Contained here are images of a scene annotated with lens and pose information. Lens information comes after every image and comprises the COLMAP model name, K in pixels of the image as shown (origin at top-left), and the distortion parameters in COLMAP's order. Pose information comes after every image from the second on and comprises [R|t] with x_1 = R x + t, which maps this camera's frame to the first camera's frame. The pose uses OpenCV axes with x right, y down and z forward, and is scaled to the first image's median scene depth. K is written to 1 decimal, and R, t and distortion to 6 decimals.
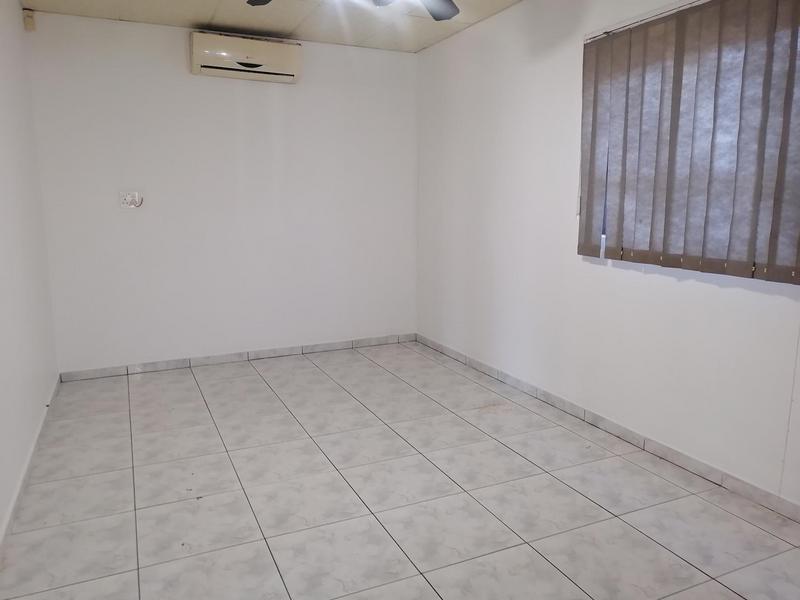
lens RADIAL K [[599.0, 0, 400.6], [0, 599.0, 294.9], [0, 0, 1]] dist [0.000647, 0.004986]
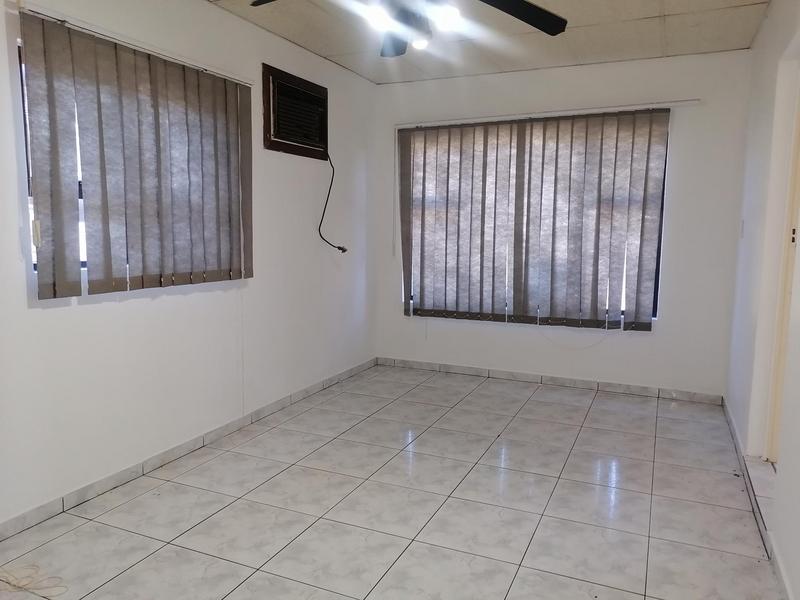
lens RADIAL K [[599.0, 0, 400.6], [0, 599.0, 294.9], [0, 0, 1]] dist [0.000647, 0.004986]
pose [[-0.654181, -0.094054, 0.750467, -0.677707], [0.110247, 0.969782, 0.217642, -0.229700], [-0.748260, 0.225114, -0.624044, 1.405721]]
